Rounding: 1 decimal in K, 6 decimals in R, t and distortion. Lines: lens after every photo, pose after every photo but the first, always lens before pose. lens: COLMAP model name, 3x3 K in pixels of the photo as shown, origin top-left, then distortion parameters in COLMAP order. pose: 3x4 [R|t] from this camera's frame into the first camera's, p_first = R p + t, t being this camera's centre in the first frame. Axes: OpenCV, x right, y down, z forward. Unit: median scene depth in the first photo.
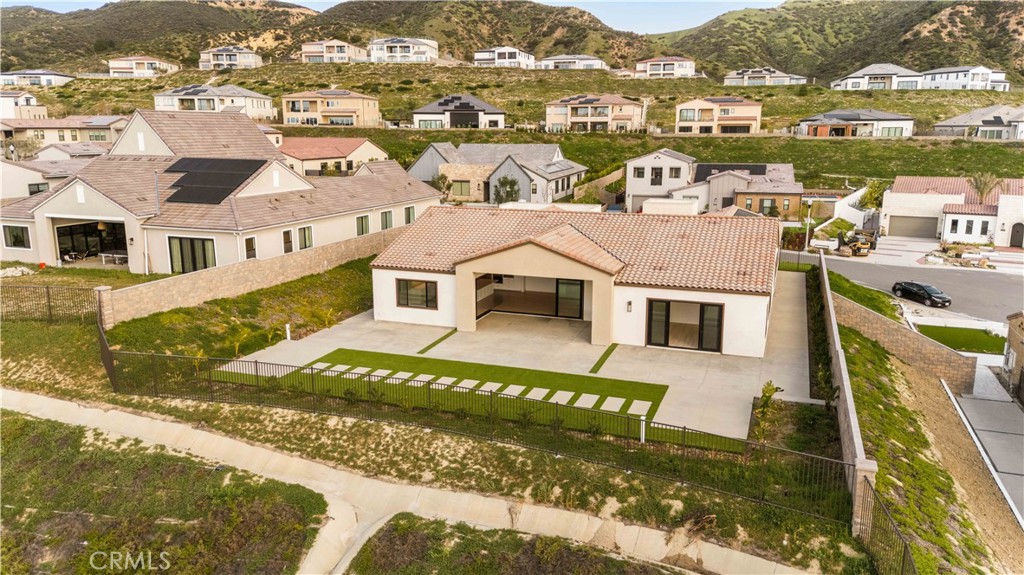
lens RADIAL K [[751.5, 0, 512.0], [0, 751.5, 287.5], [0, 0, 1]] dist [0.070519, -0.063092]
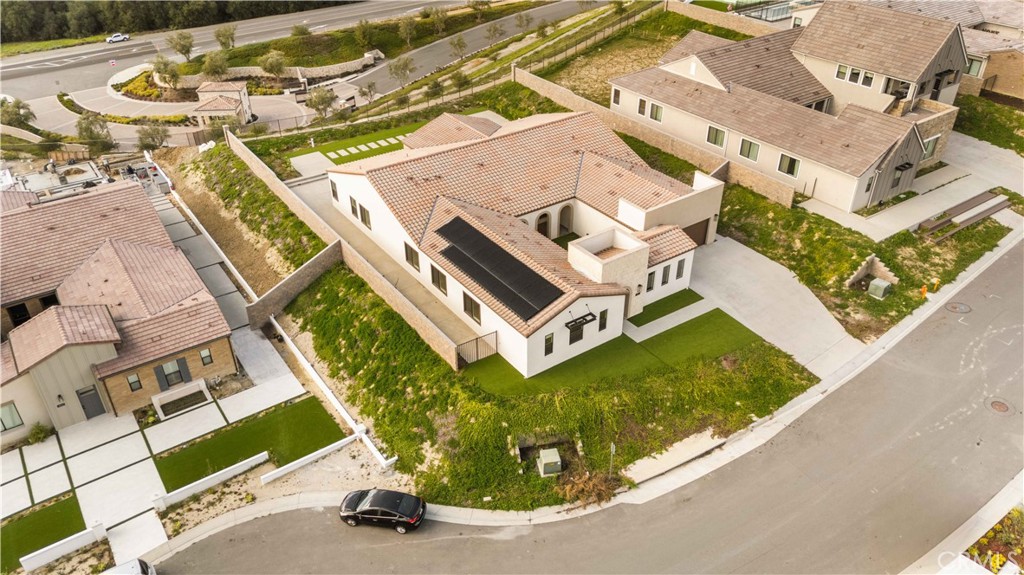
lens RADIAL K [[751.5, 0, 512.0], [0, 751.5, 287.5], [0, 0, 1]] dist [0.070519, -0.063092]
pose [[-0.566378, 0.456606, -0.686096, 1.063276], [-0.167077, 0.751592, 0.638118, -0.728505], [0.807032, 0.476047, -0.349397, 1.569590]]
